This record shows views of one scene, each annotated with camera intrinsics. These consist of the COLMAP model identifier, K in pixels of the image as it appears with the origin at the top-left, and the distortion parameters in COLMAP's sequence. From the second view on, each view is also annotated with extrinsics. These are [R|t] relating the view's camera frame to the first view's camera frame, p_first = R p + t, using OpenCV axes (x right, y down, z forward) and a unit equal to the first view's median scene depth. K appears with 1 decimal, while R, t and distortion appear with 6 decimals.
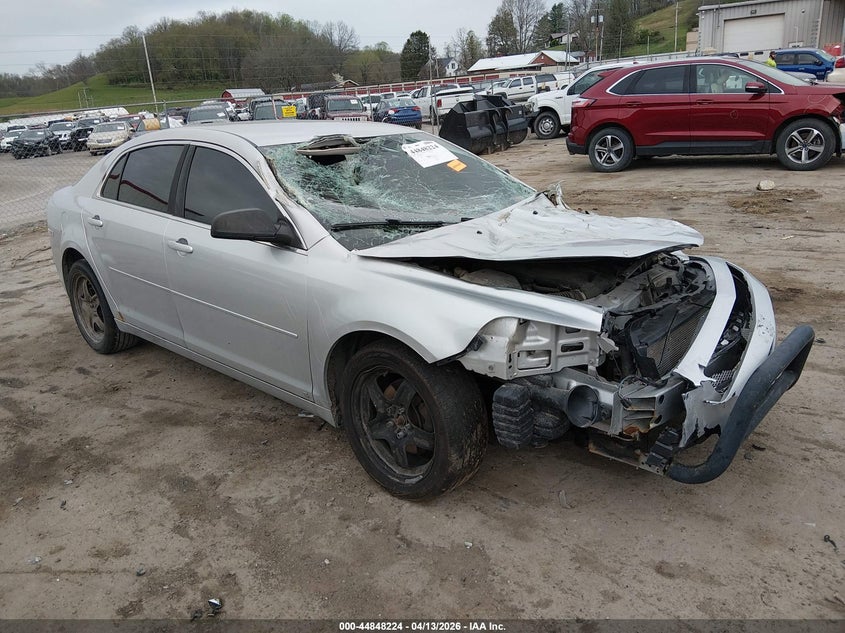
lens RADIAL K [[661.7, 0, 420.8], [0, 661.7, 321.4], [0, 0, 1]] dist [0.062853, -0.111016]
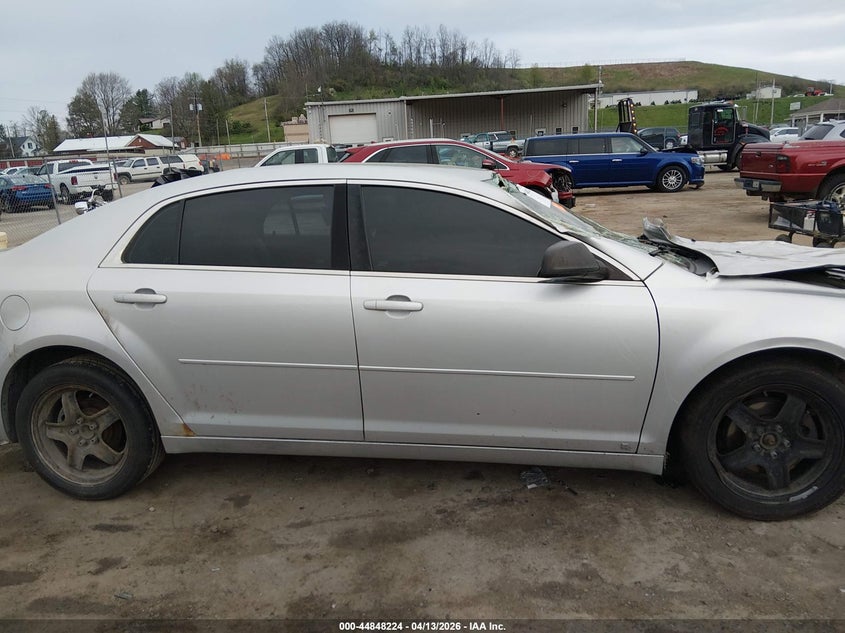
lens RADIAL K [[661.7, 0, 429.2], [0, 661.7, 301.8], [0, 0, 1]] dist [0.062853, -0.111016]
pose [[0.822318, -0.089659, 0.561920, -0.069308], [0.172011, 0.980476, -0.095279, -0.003018], [-0.542407, 0.175006, 0.821686, 0.030114]]
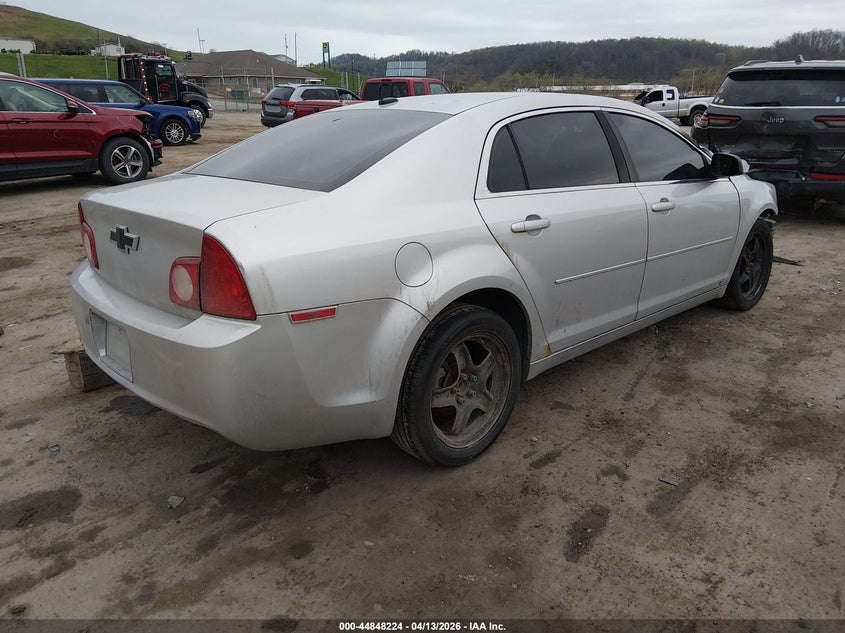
lens RADIAL K [[661.7, 0, 424.2], [0, 661.7, 309.9], [0, 0, 1]] dist [0.062853, -0.111016]
pose [[0.036221, -0.231293, 0.972210, -0.127340], [0.315575, 0.925716, 0.208475, -0.026530], [-0.948209, 0.299254, 0.106521, 0.116033]]
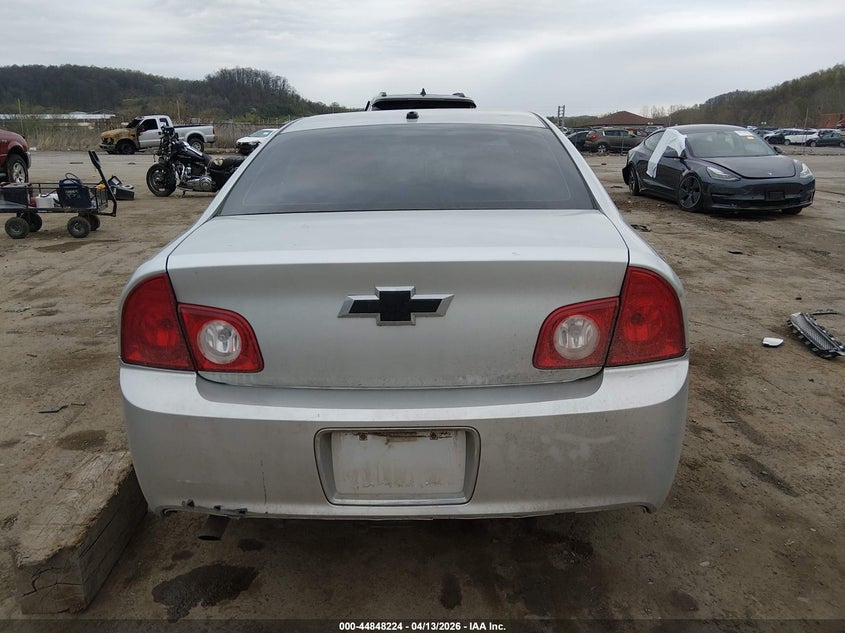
lens RADIAL K [[661.7, 0, 428.8], [0, 661.7, 303.2], [0, 0, 1]] dist [0.062853, -0.111016]
pose [[-0.686479, -0.112363, 0.718416, -0.093954], [0.277264, 0.872899, 0.401463, -0.047323], [-0.672214, 0.474787, -0.568072, 0.176493]]
